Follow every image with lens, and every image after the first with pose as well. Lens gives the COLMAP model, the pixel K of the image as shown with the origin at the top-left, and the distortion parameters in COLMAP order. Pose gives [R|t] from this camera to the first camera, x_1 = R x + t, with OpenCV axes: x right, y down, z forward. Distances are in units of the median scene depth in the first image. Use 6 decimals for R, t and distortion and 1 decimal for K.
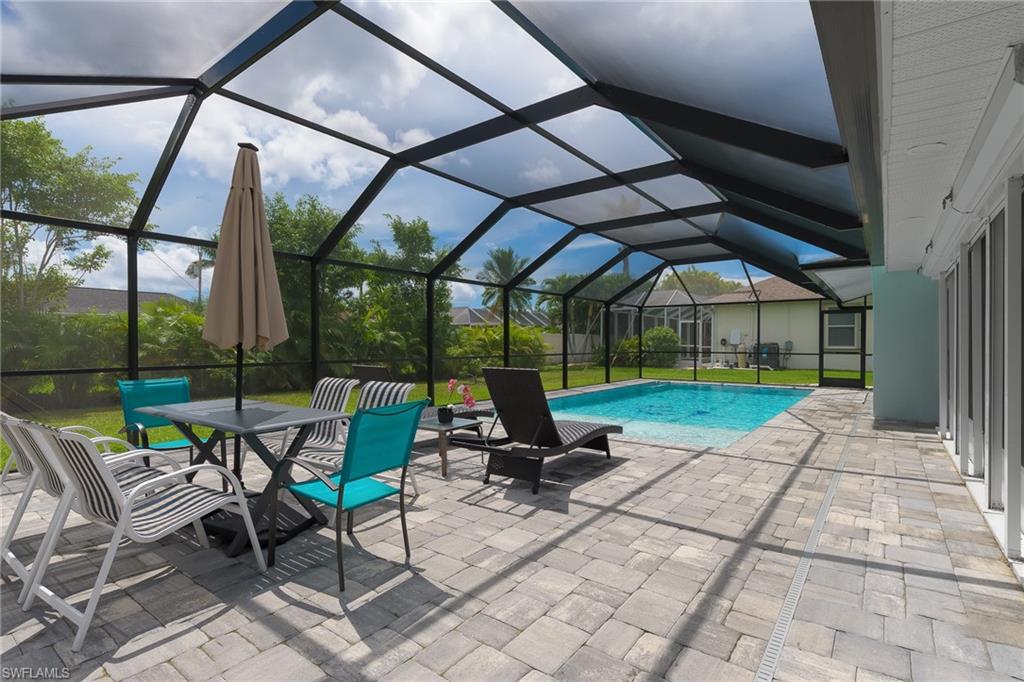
lens RADIAL K [[497.0, 0, 513.6], [0, 497.0, 343.2], [0, 0, 1]] dist [-0.012384, 0.000159]
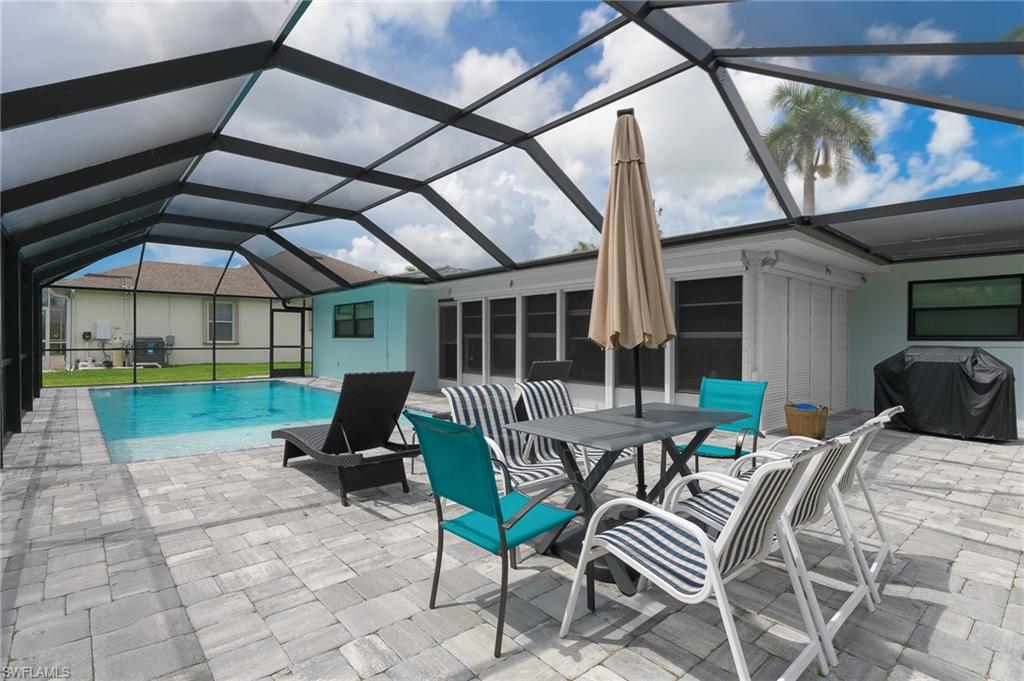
lens RADIAL K [[497.0, 0, 513.6], [0, 497.0, 342.7], [0, 0, 1]] dist [-0.012384, 0.000159]
pose [[0.205181, -0.008163, 0.978690, -0.290207], [-0.003658, 0.999952, 0.009107, -0.002087], [-0.978717, -0.005448, 0.205141, 0.207049]]
